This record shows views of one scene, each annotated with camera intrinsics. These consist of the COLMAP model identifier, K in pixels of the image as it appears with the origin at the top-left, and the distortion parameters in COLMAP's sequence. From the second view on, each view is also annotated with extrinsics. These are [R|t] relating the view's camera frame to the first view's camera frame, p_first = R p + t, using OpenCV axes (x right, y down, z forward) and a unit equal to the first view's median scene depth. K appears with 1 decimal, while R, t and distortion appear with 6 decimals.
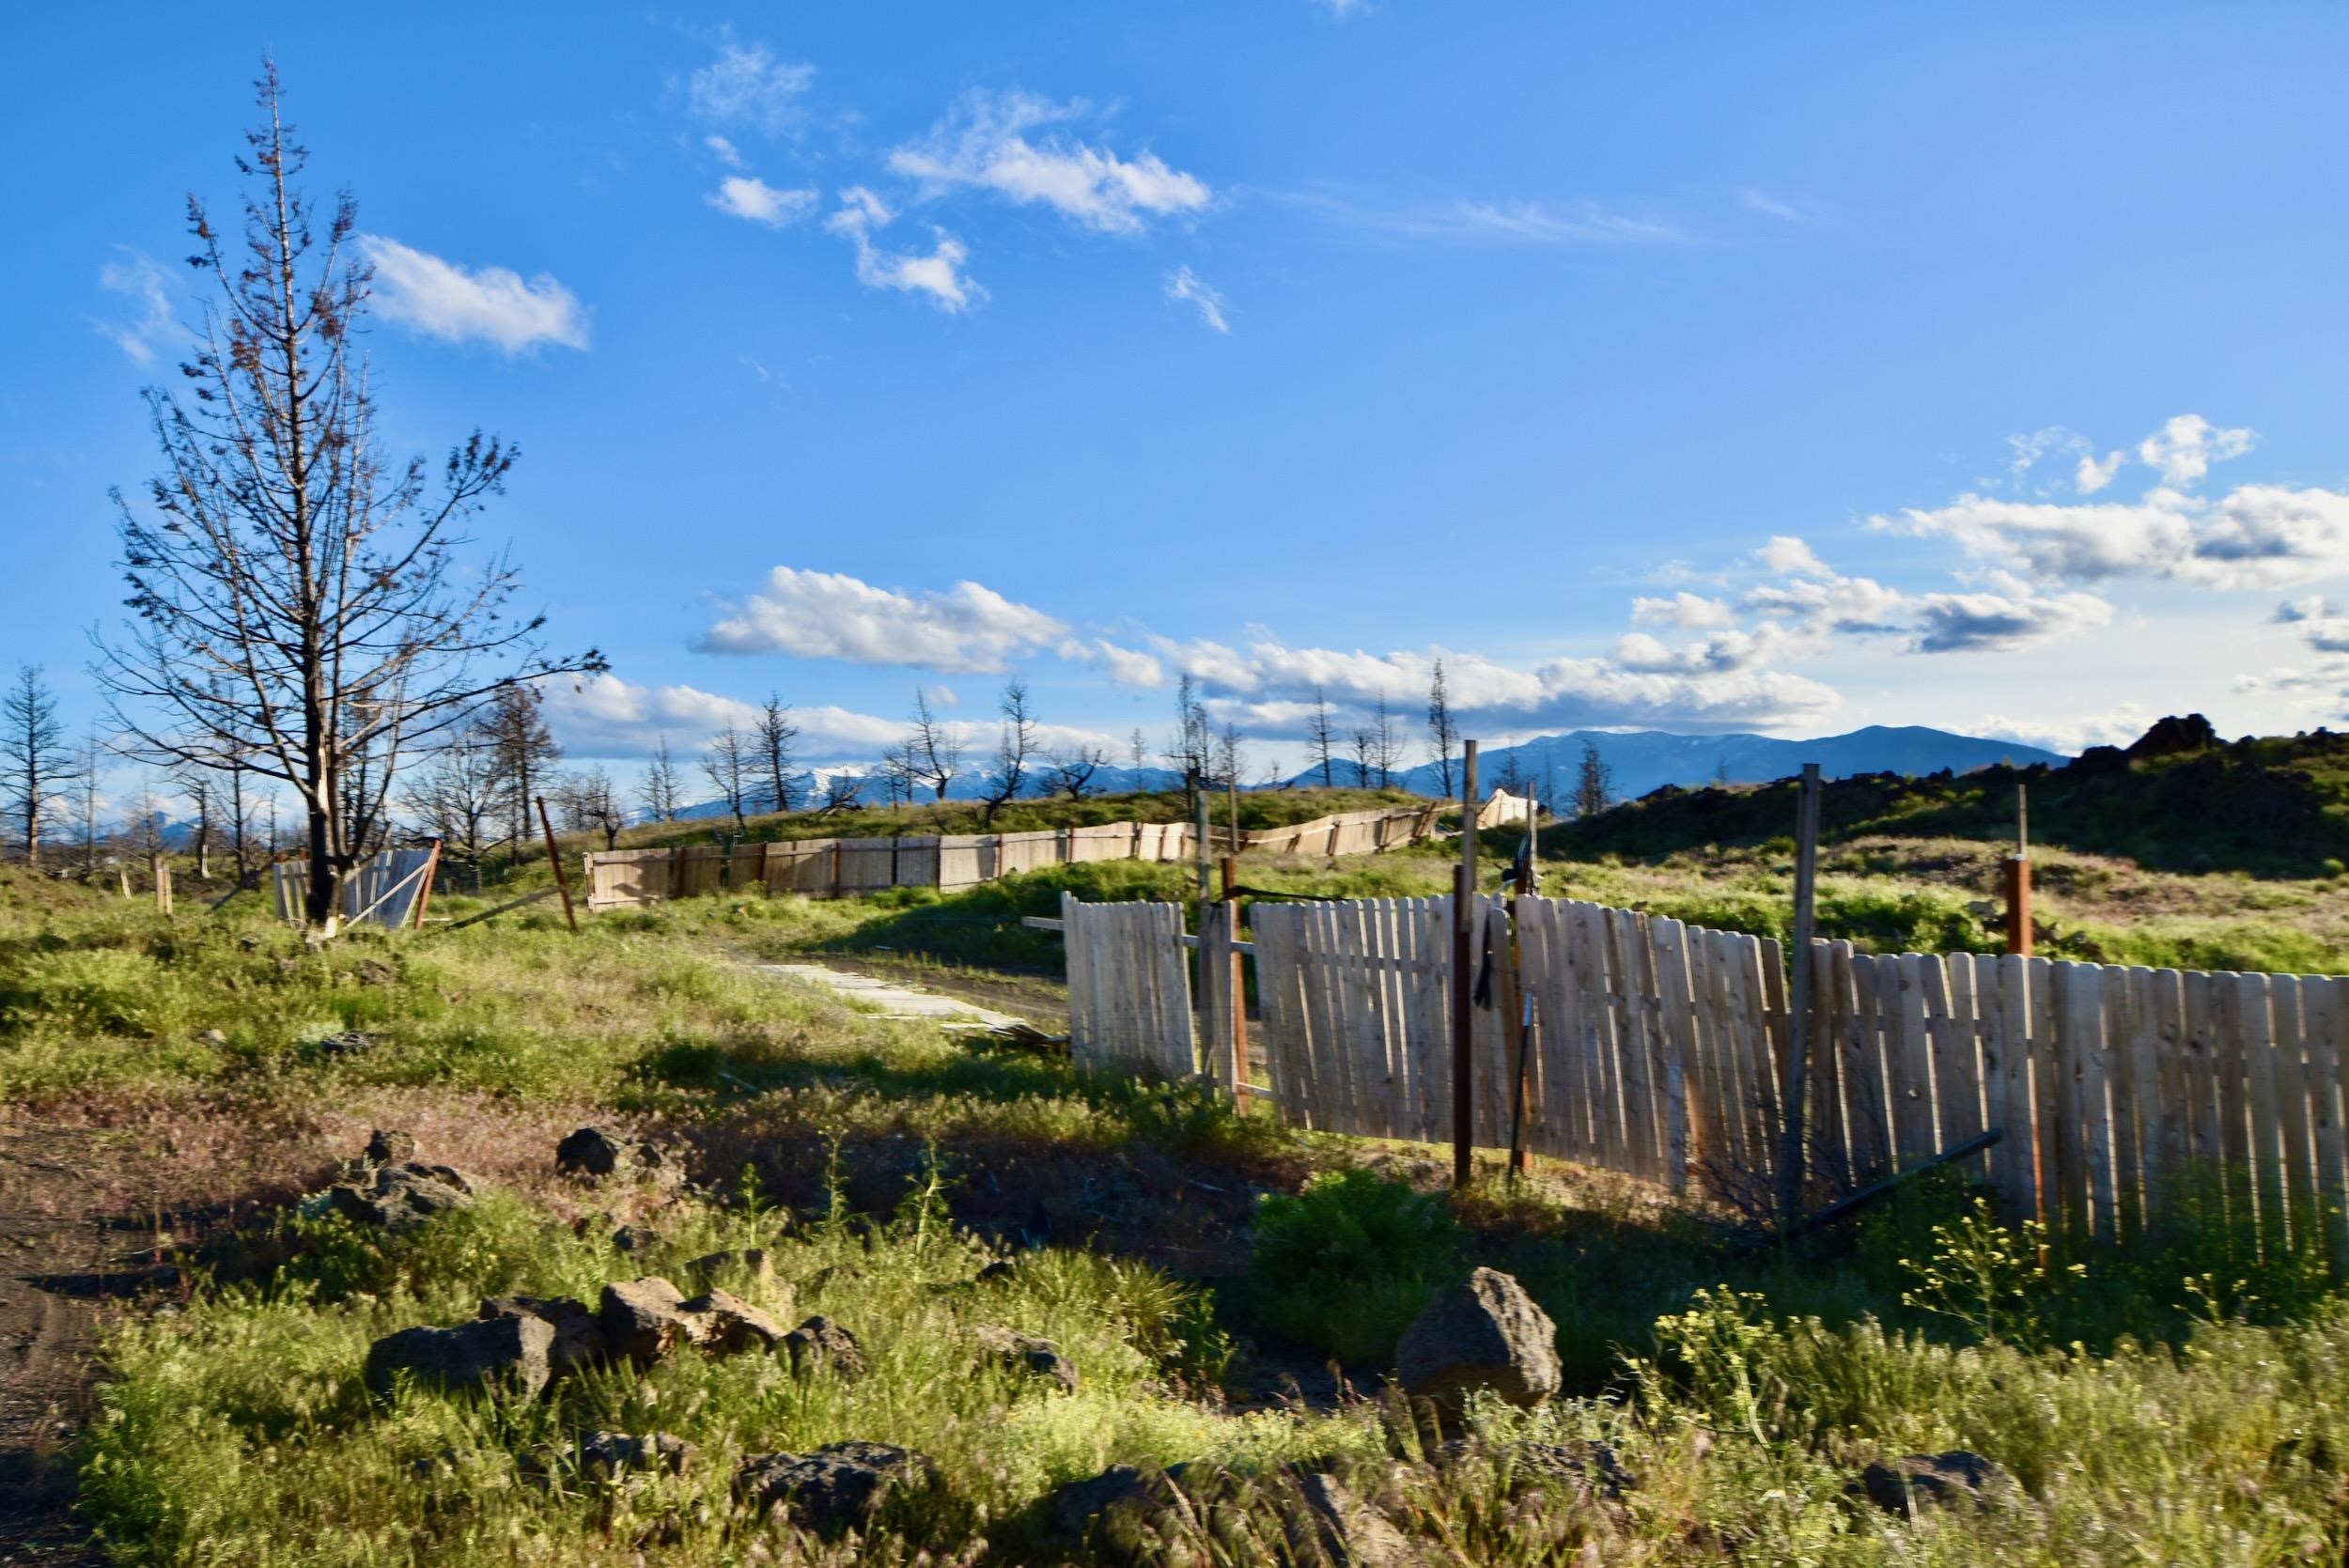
lens RADIAL K [[1939.5, 0, 1158.2], [0, 1939.5, 748.0], [0, 0, 1]] dist [0.000362, -0.004222]
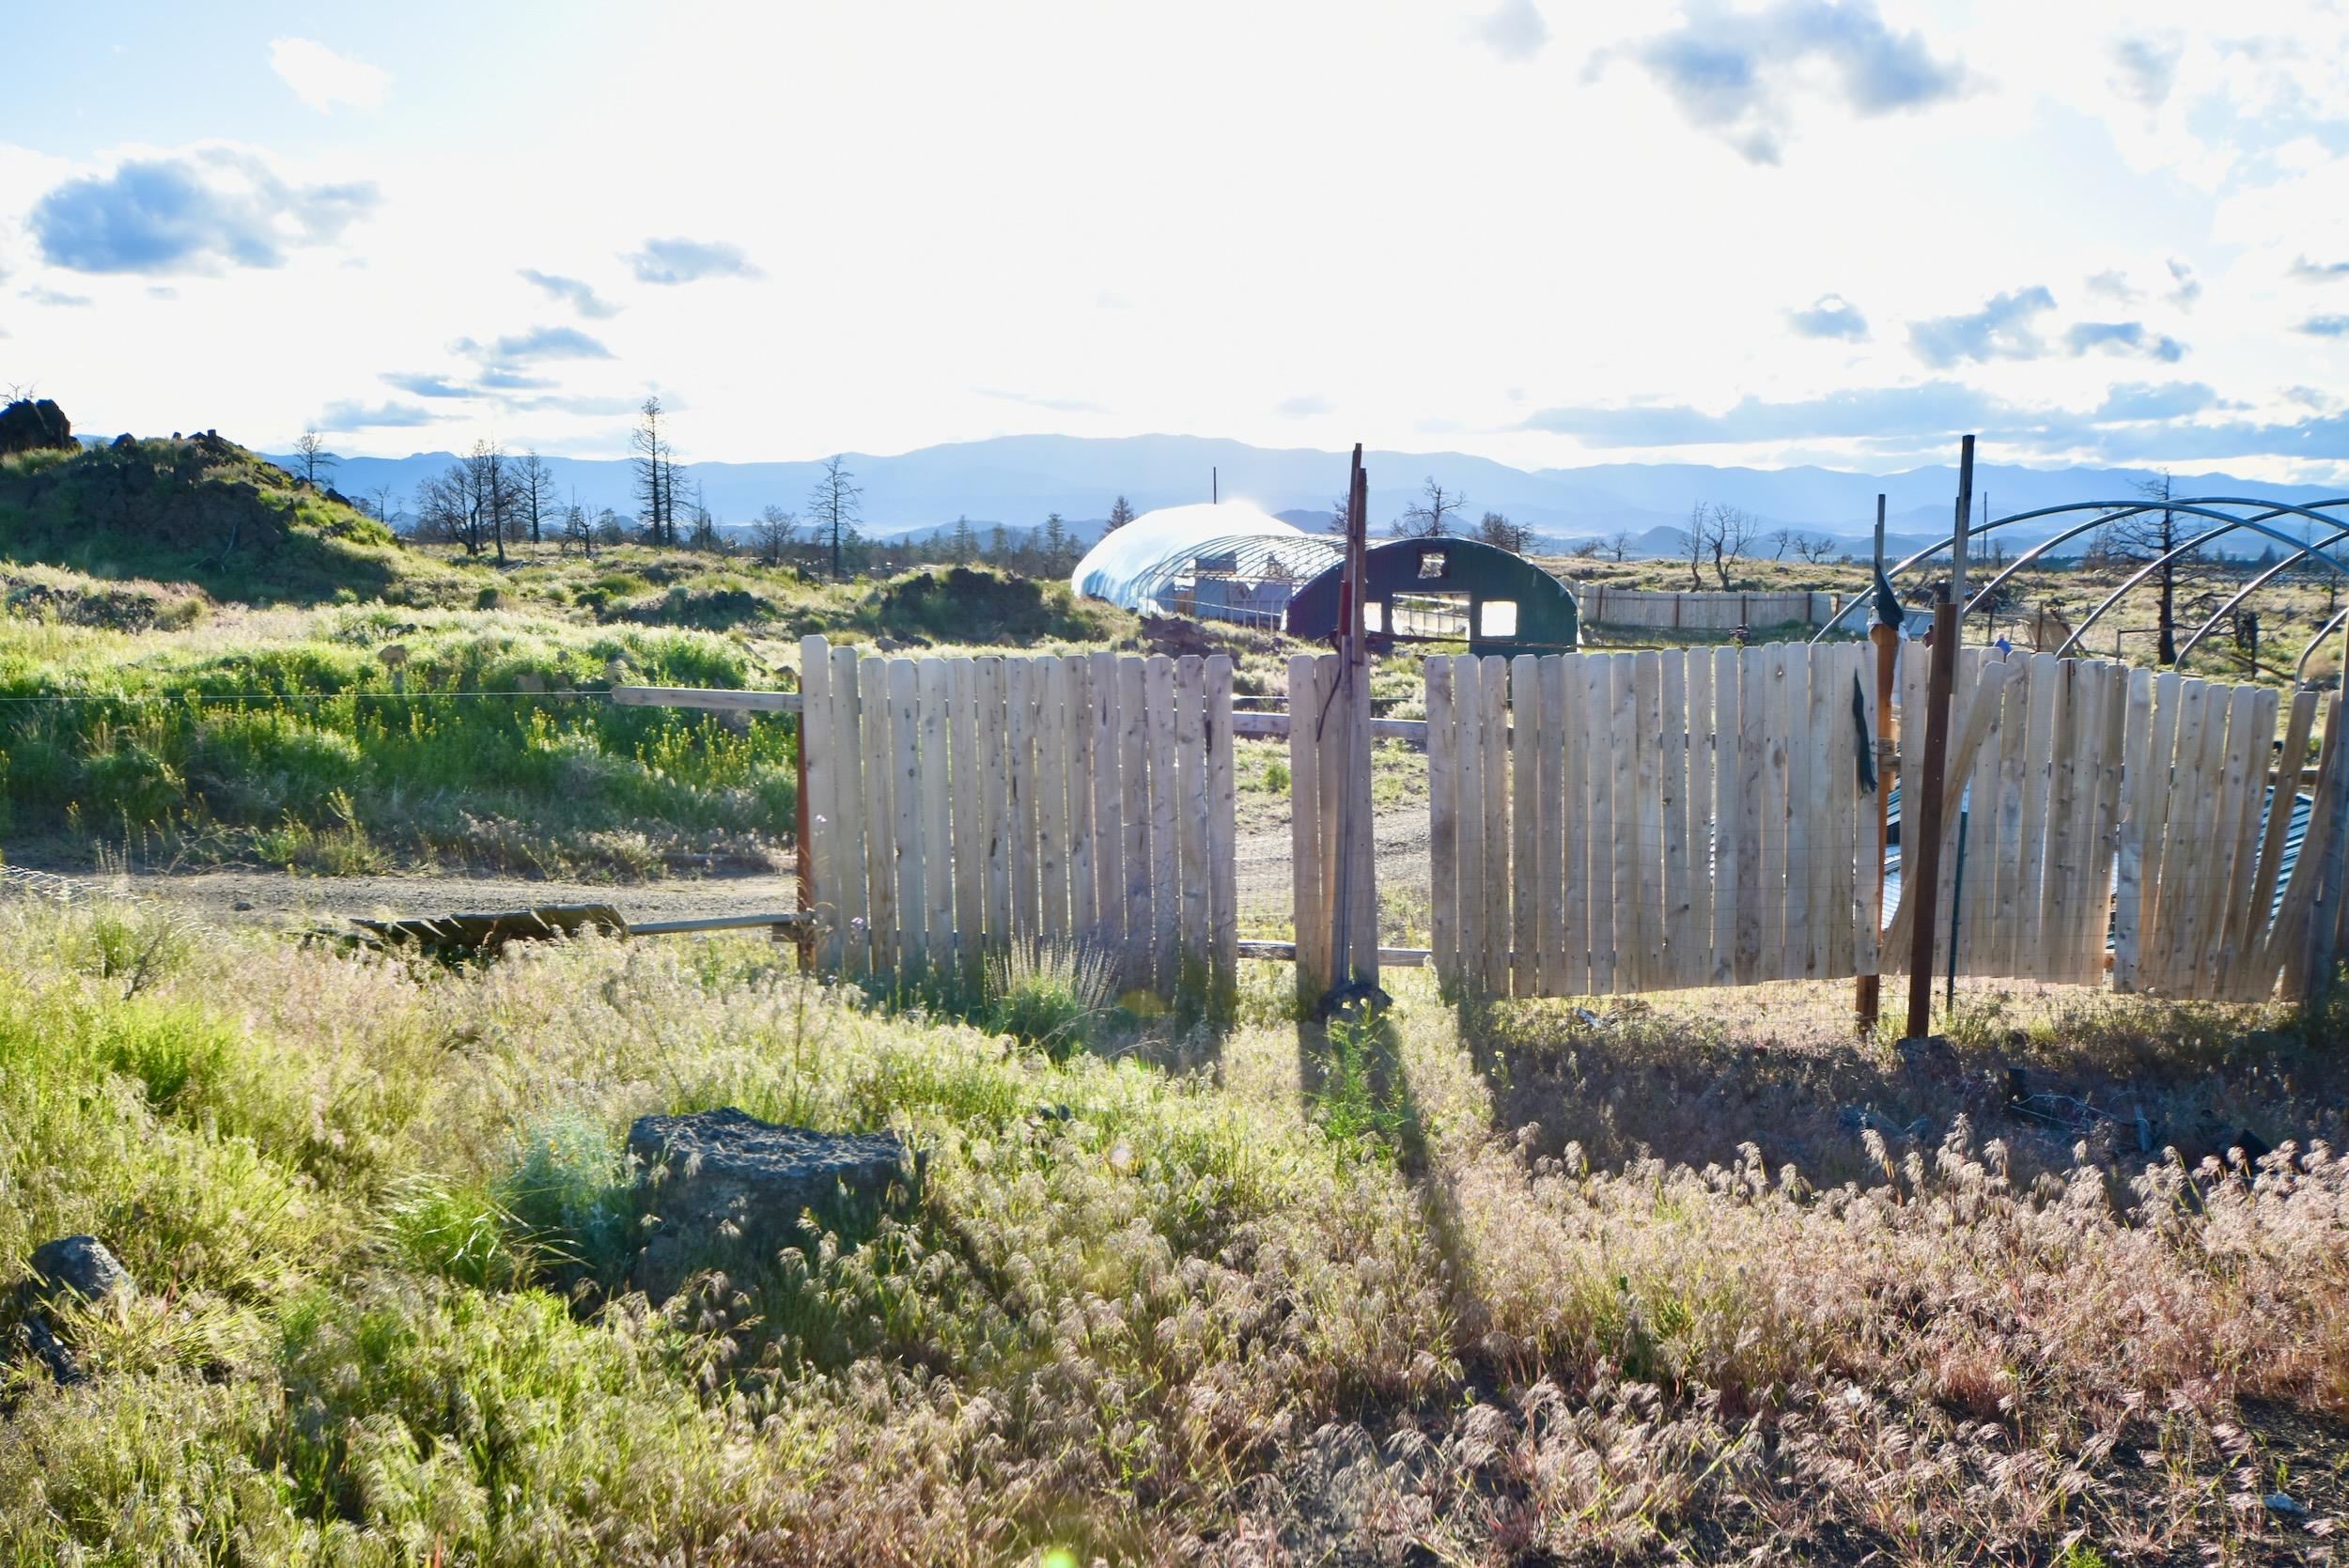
lens RADIAL K [[2393.0, 0, 1149.4], [0, 2393.0, 795.4], [0, 0, 1]] dist [-0.003047, 0.000000]
pose [[0.421569, -0.062879, 0.904614, -0.176664], [-0.069176, 0.992456, 0.101223, 0.013591], [-0.904154, -0.105250, 0.414039, 0.195947]]
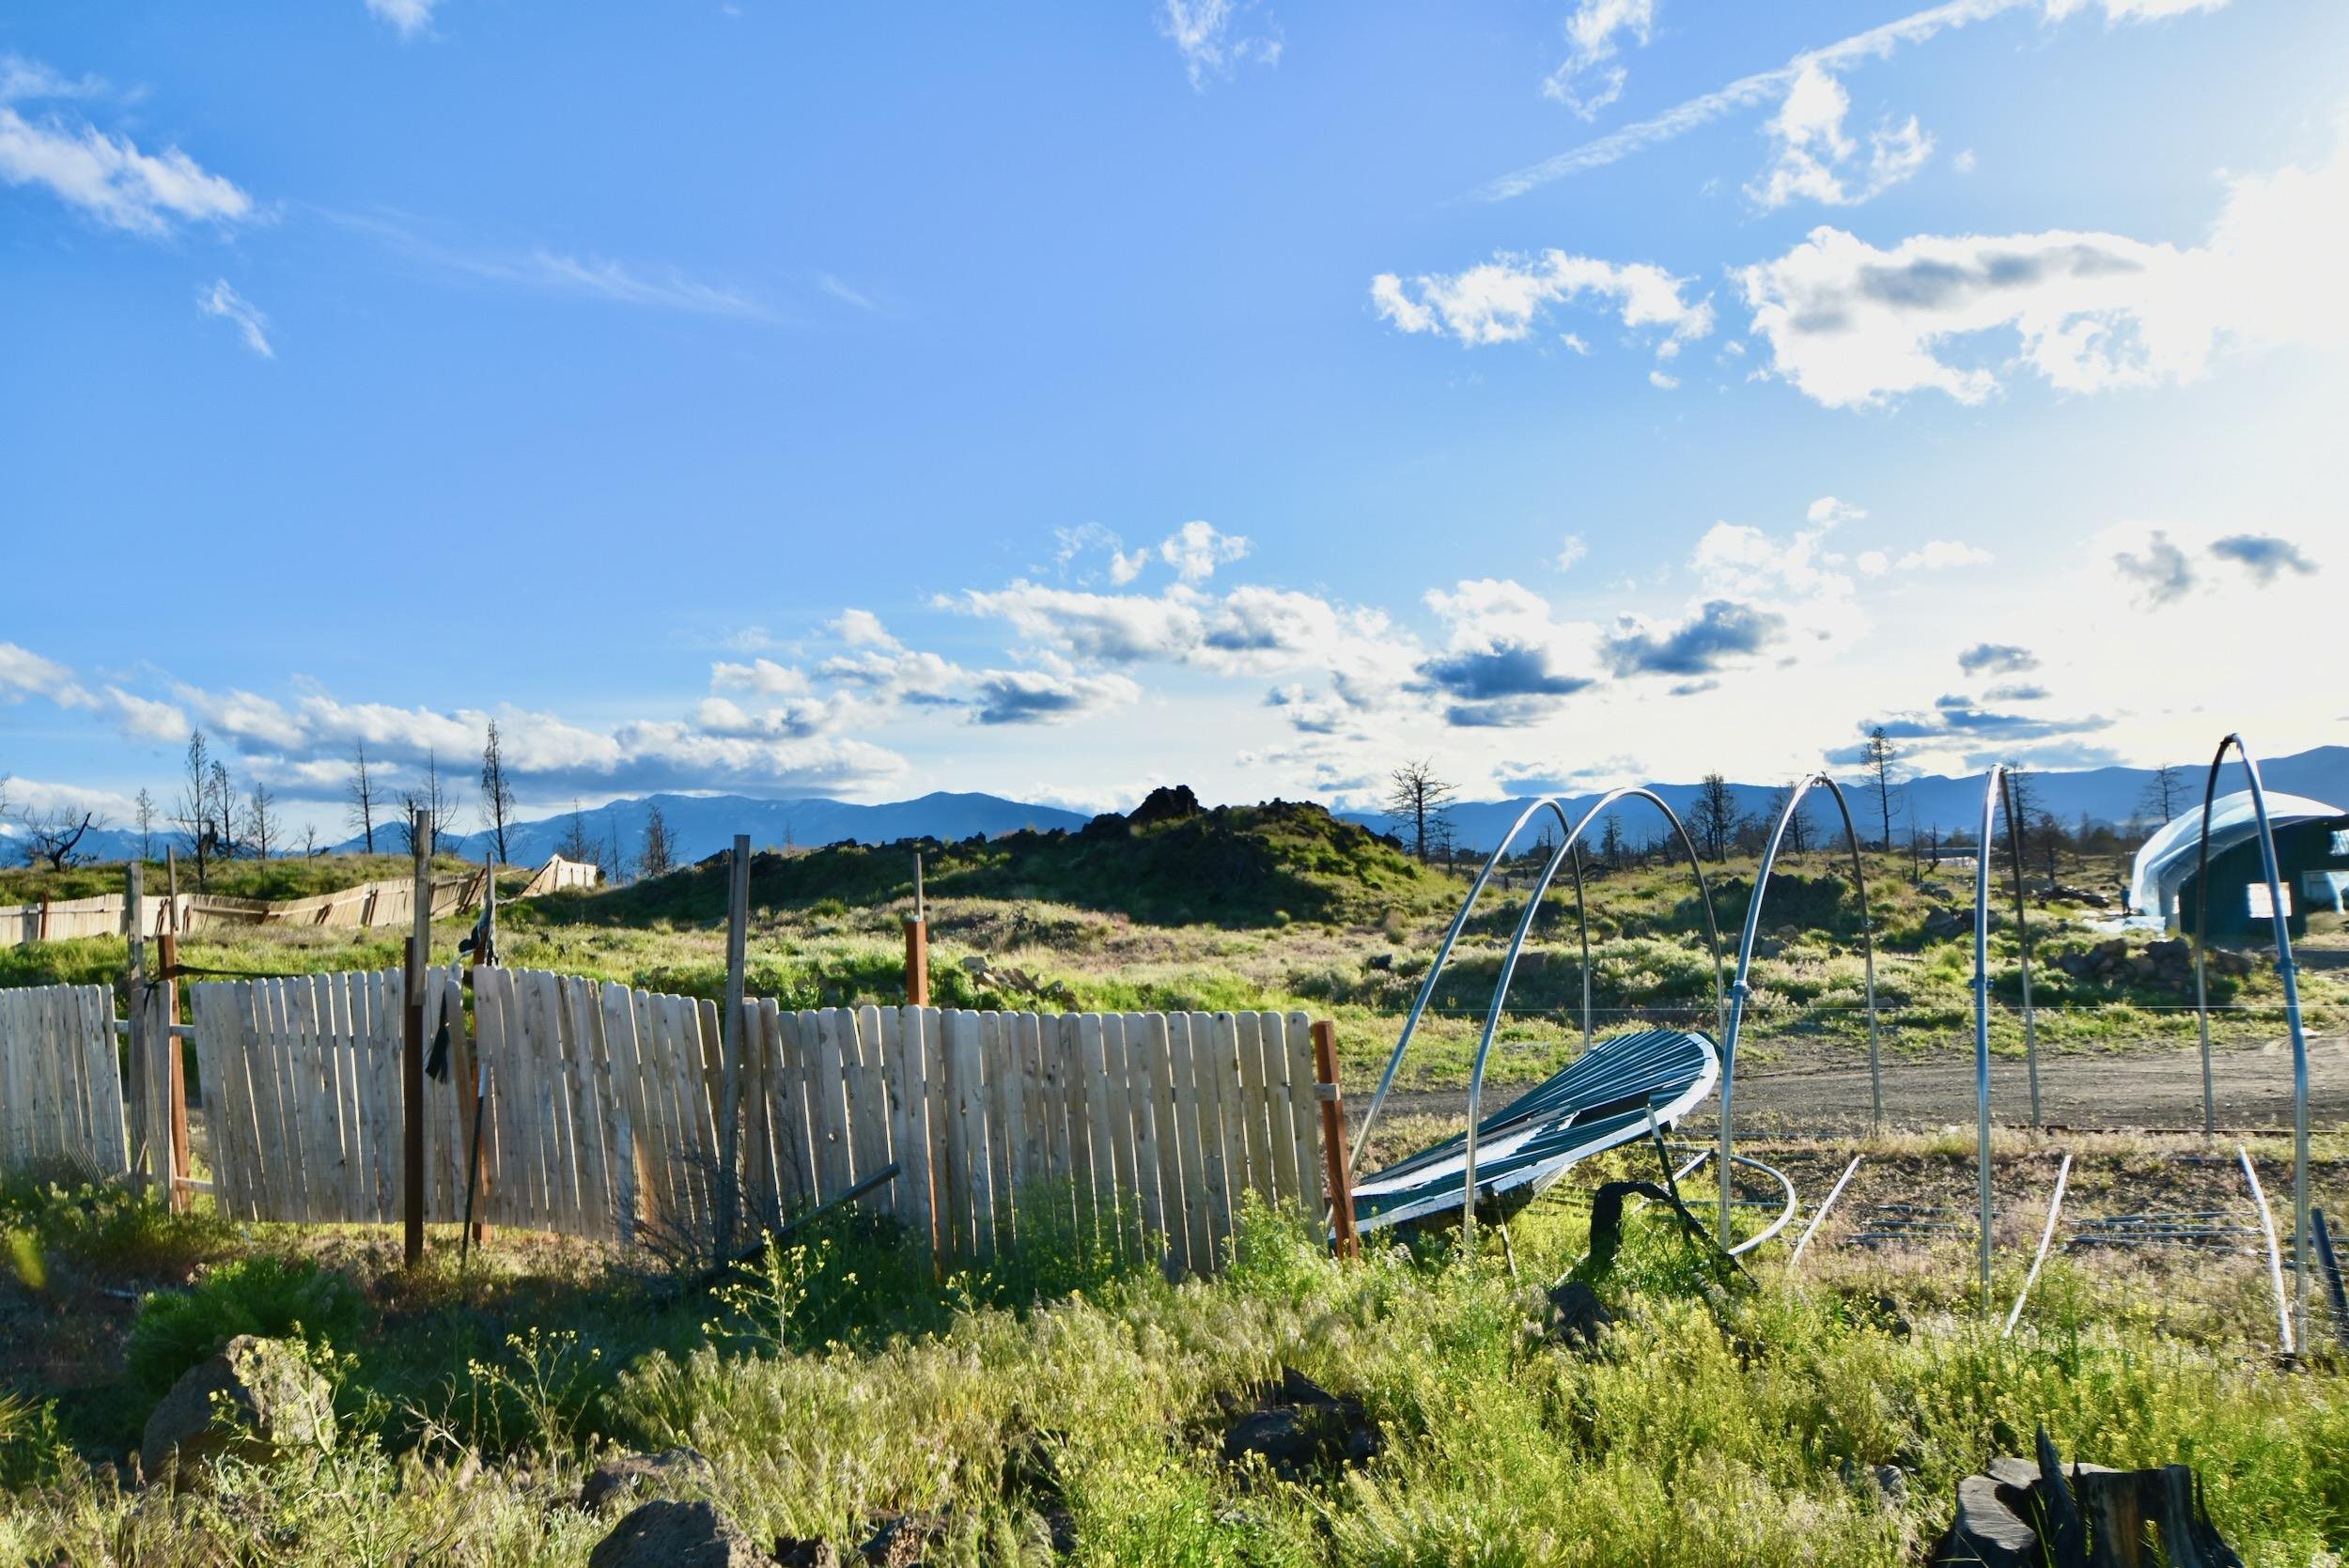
lens RADIAL K [[1939.5, 0, 1161.1], [0, 1939.5, 759.7], [0, 0, 1]] dist [0.000362, -0.004222]
pose [[0.893046, 0.015851, 0.449685, 0.011279], [-0.003761, 0.999607, -0.027767, -0.000931], [-0.449949, 0.023106, 0.892755, -0.012168]]
